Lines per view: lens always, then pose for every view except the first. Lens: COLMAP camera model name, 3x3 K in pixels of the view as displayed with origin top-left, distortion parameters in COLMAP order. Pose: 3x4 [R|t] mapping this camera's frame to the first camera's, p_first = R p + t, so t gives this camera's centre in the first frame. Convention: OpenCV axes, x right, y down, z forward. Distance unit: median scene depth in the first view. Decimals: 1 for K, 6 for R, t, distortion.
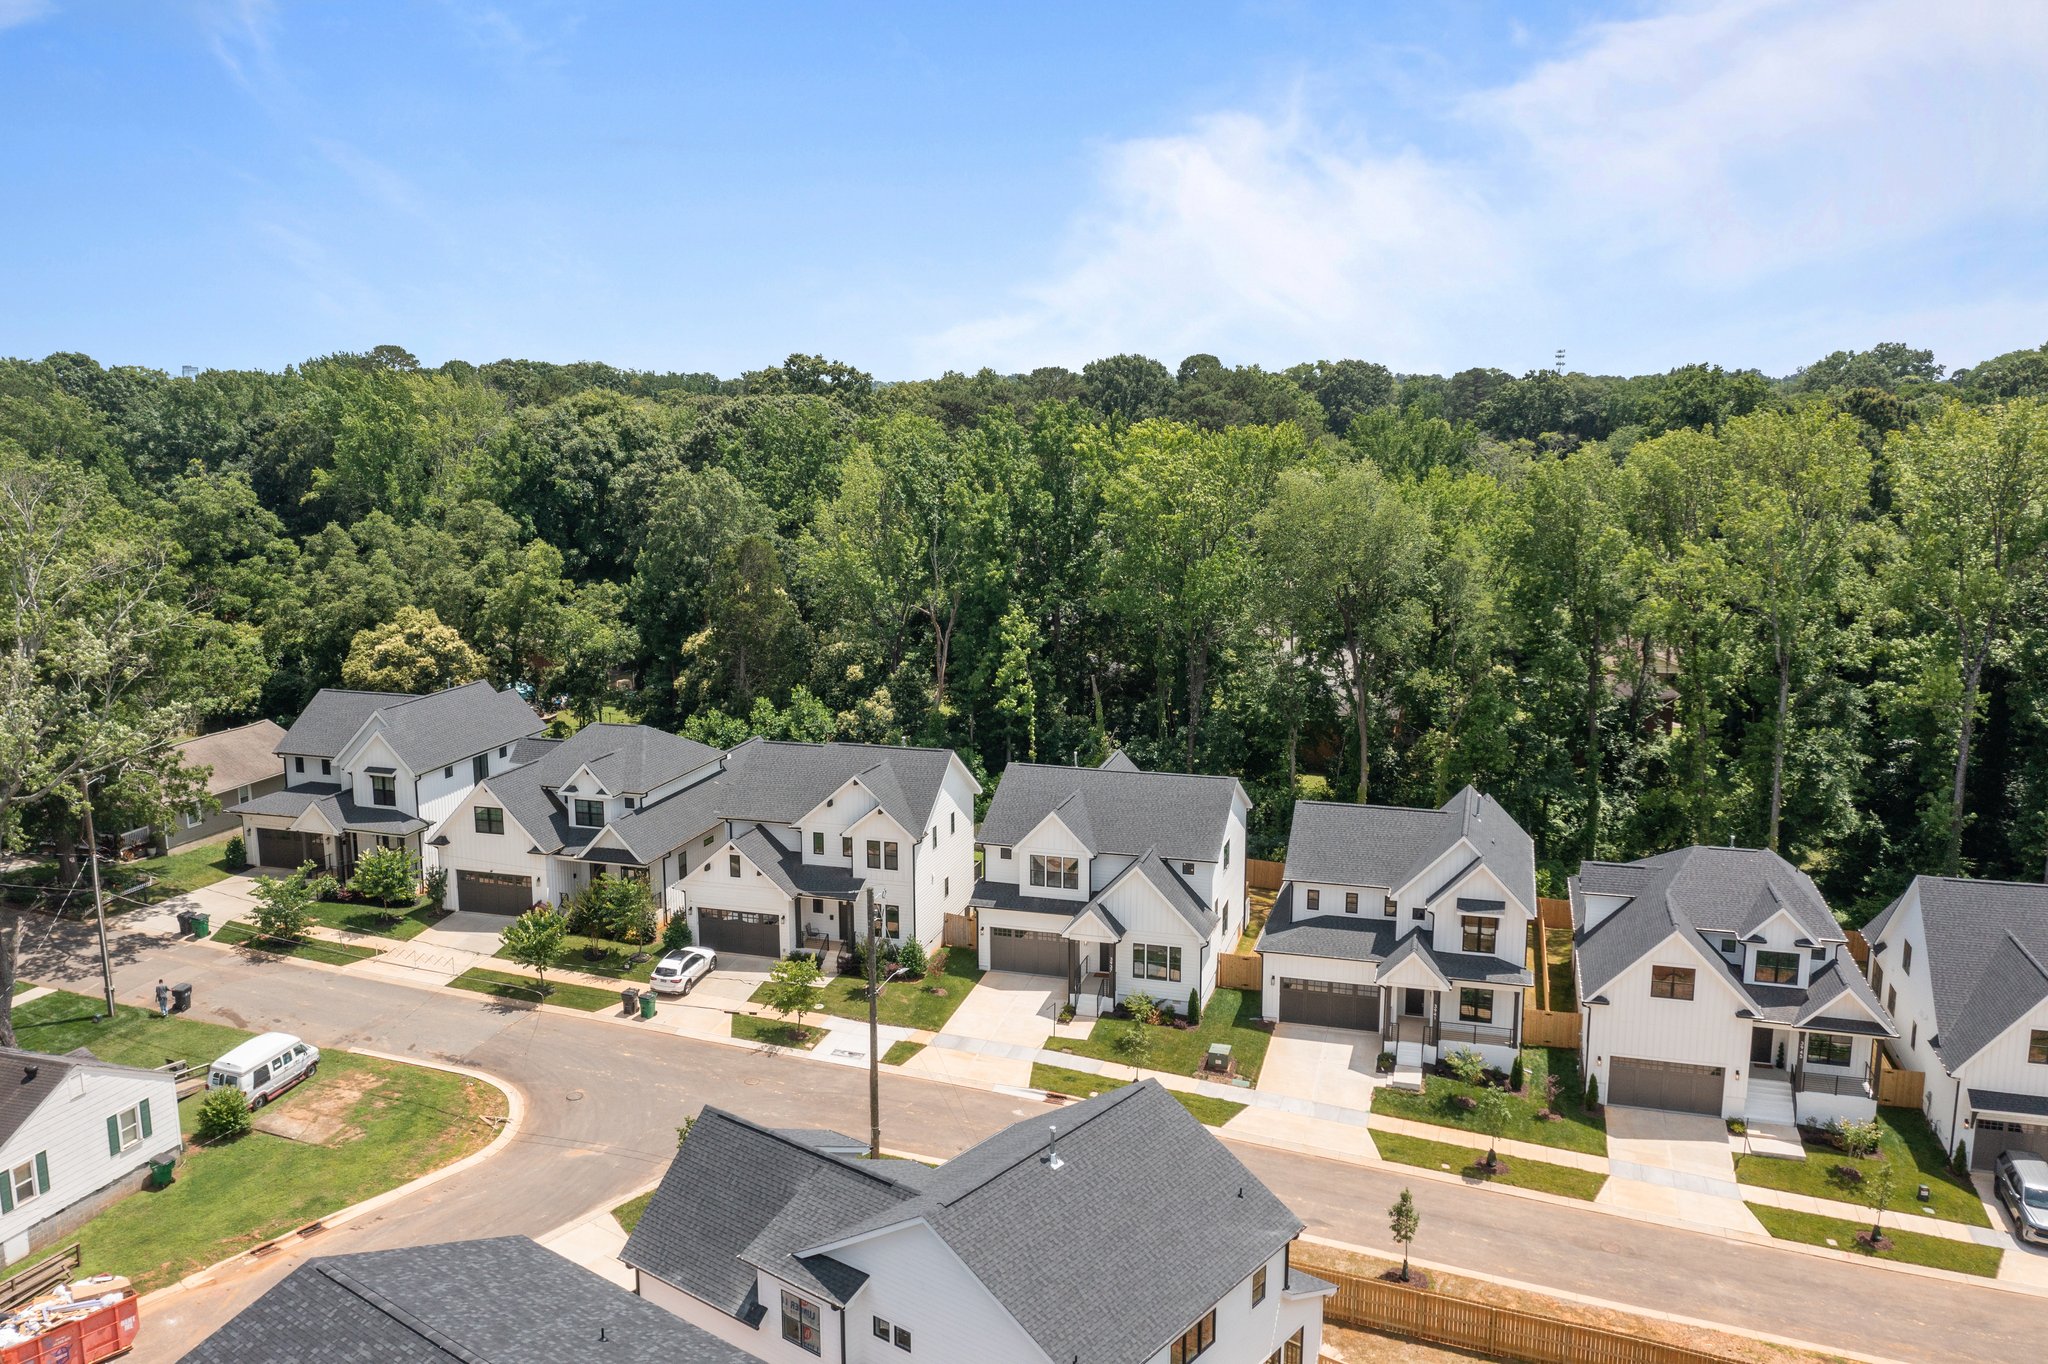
lens RADIAL K [[1625.6, 0, 1007.9], [0, 1625.6, 676.9], [0, 0, 1]] dist [-0.005674, -0.012647]
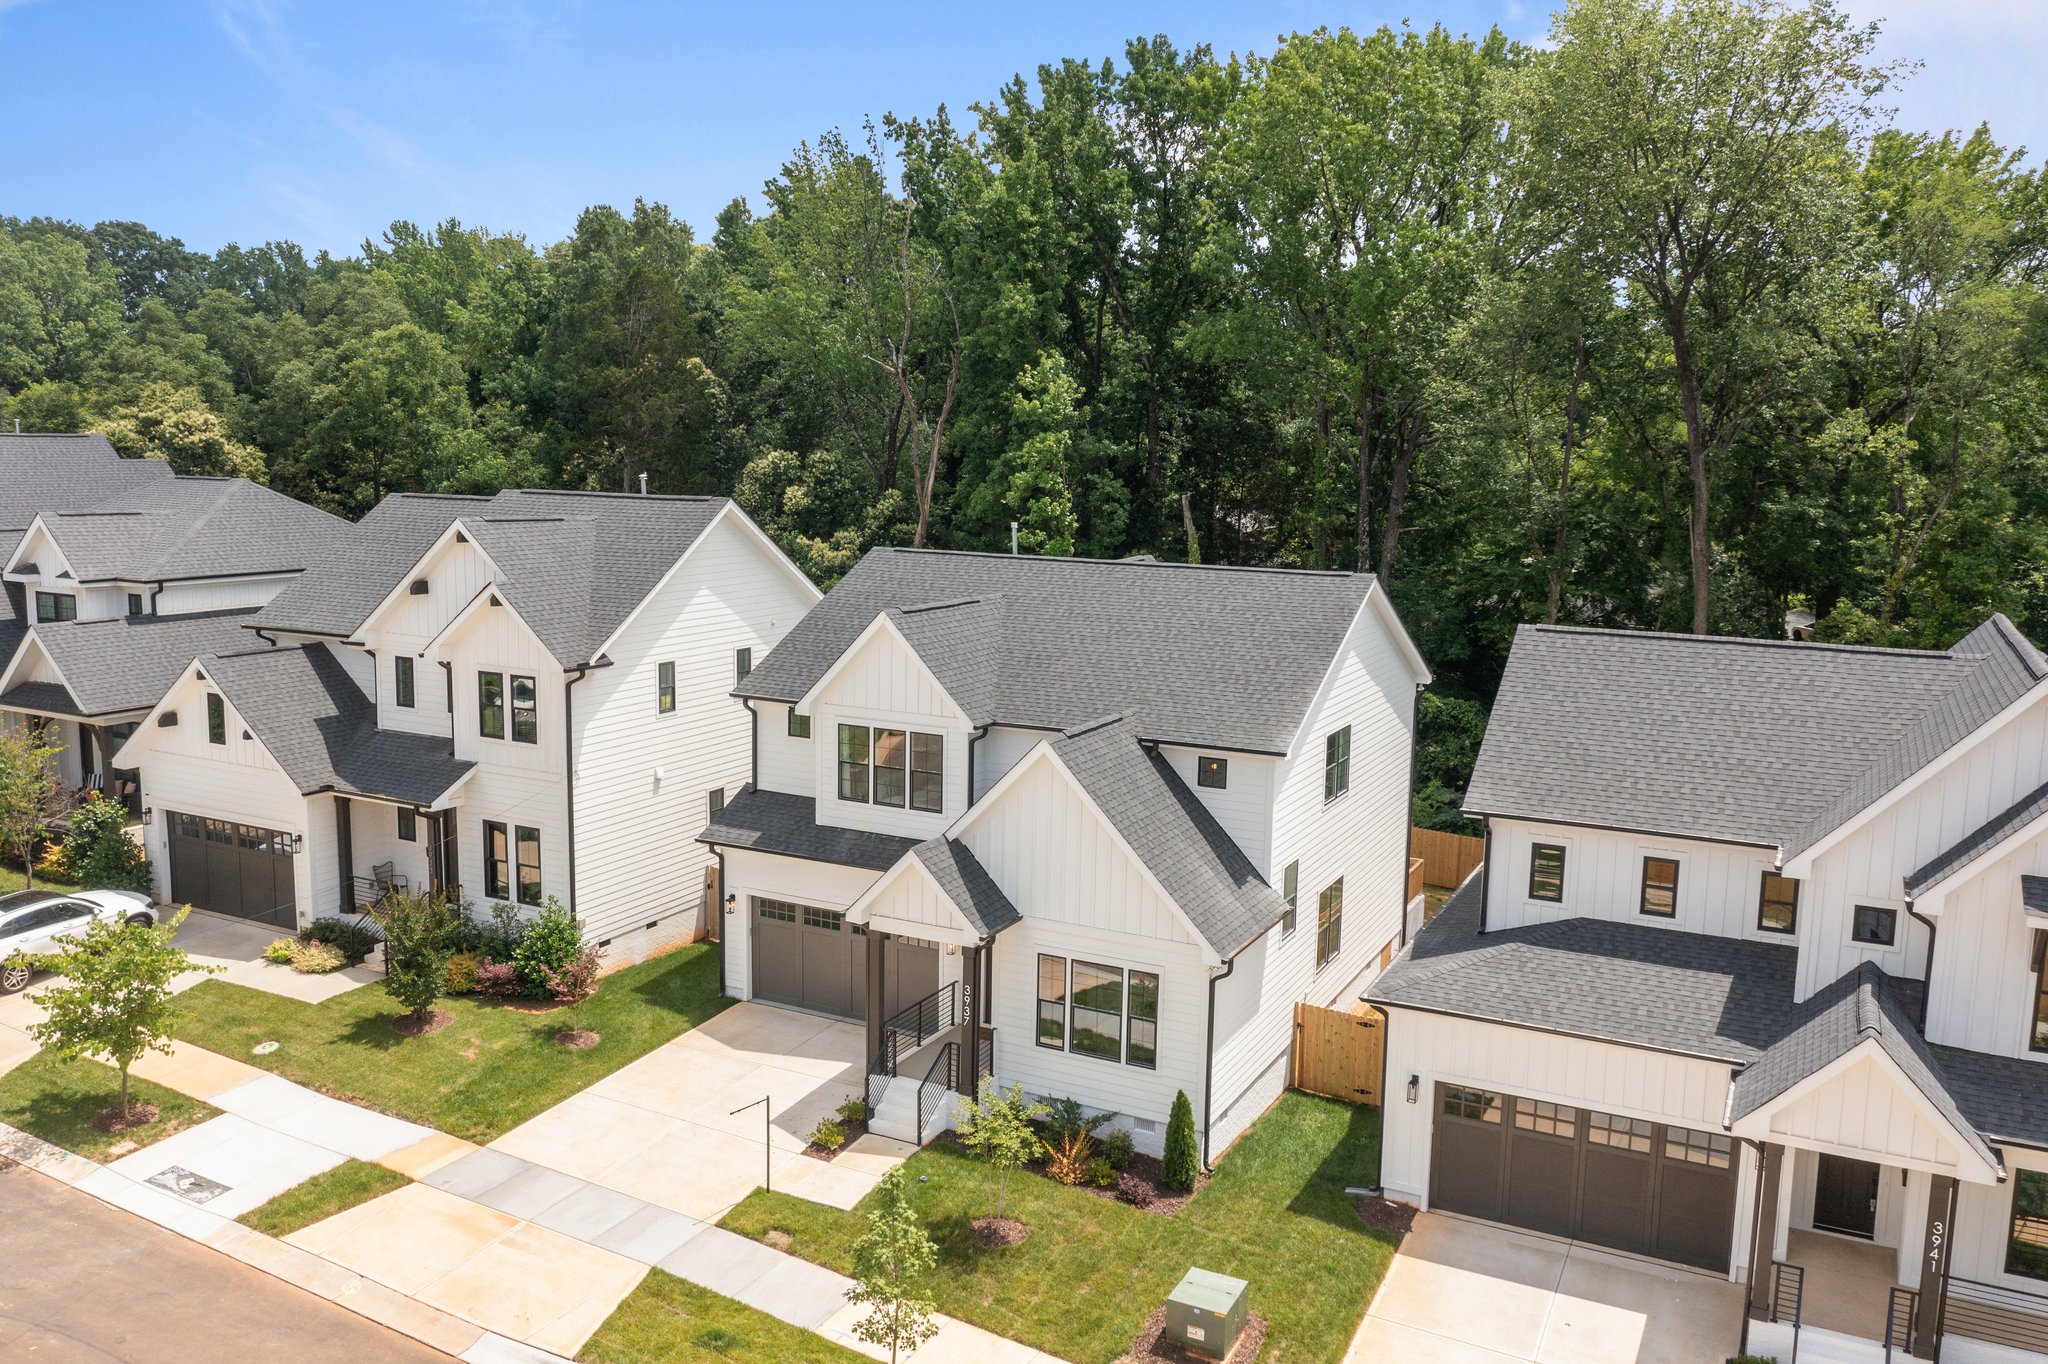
lens RADIAL K [[1625.6, 0, 1005.1], [0, 1625.6, 669.9], [0, 0, 1]] dist [-0.005674, -0.012647]
pose [[0.981747, 0.045135, -0.184759, 0.135432], [-0.051773, 0.998170, -0.031260, 0.110764], [0.183010, 0.040255, 0.982287, 0.628424]]
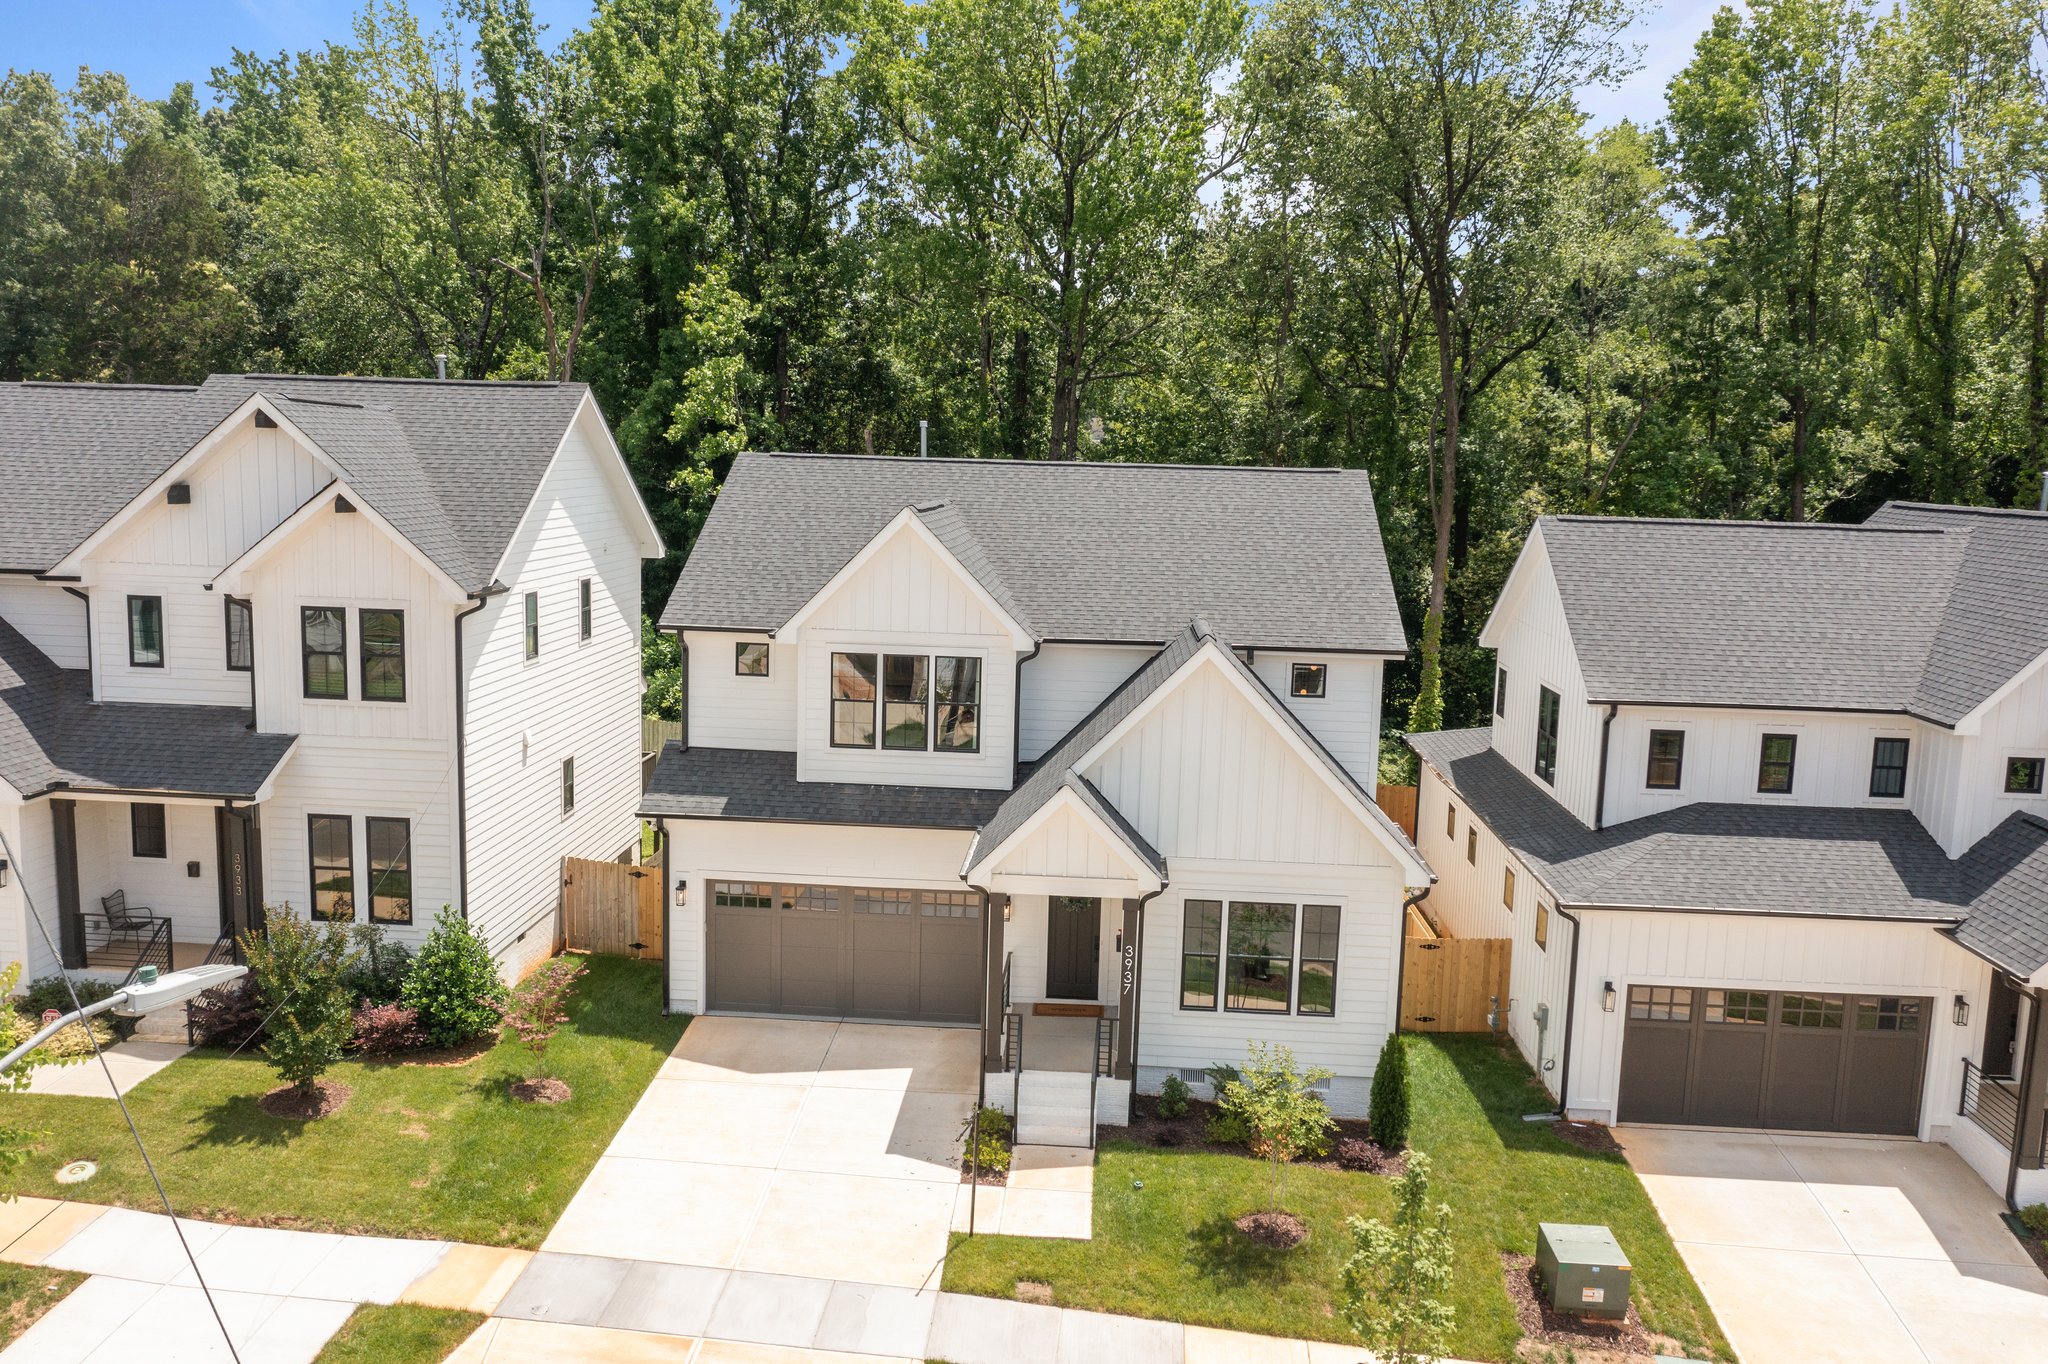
lens RADIAL K [[1625.6, 0, 1006.3], [0, 1625.6, 685.3], [0, 0, 1]] dist [-0.005674, -0.012647]
pose [[0.974535, -0.003495, 0.224209, -0.026440], [0.010070, 0.999552, -0.028187, 0.130689], [-0.224010, 0.029727, 0.974133, 0.699460]]
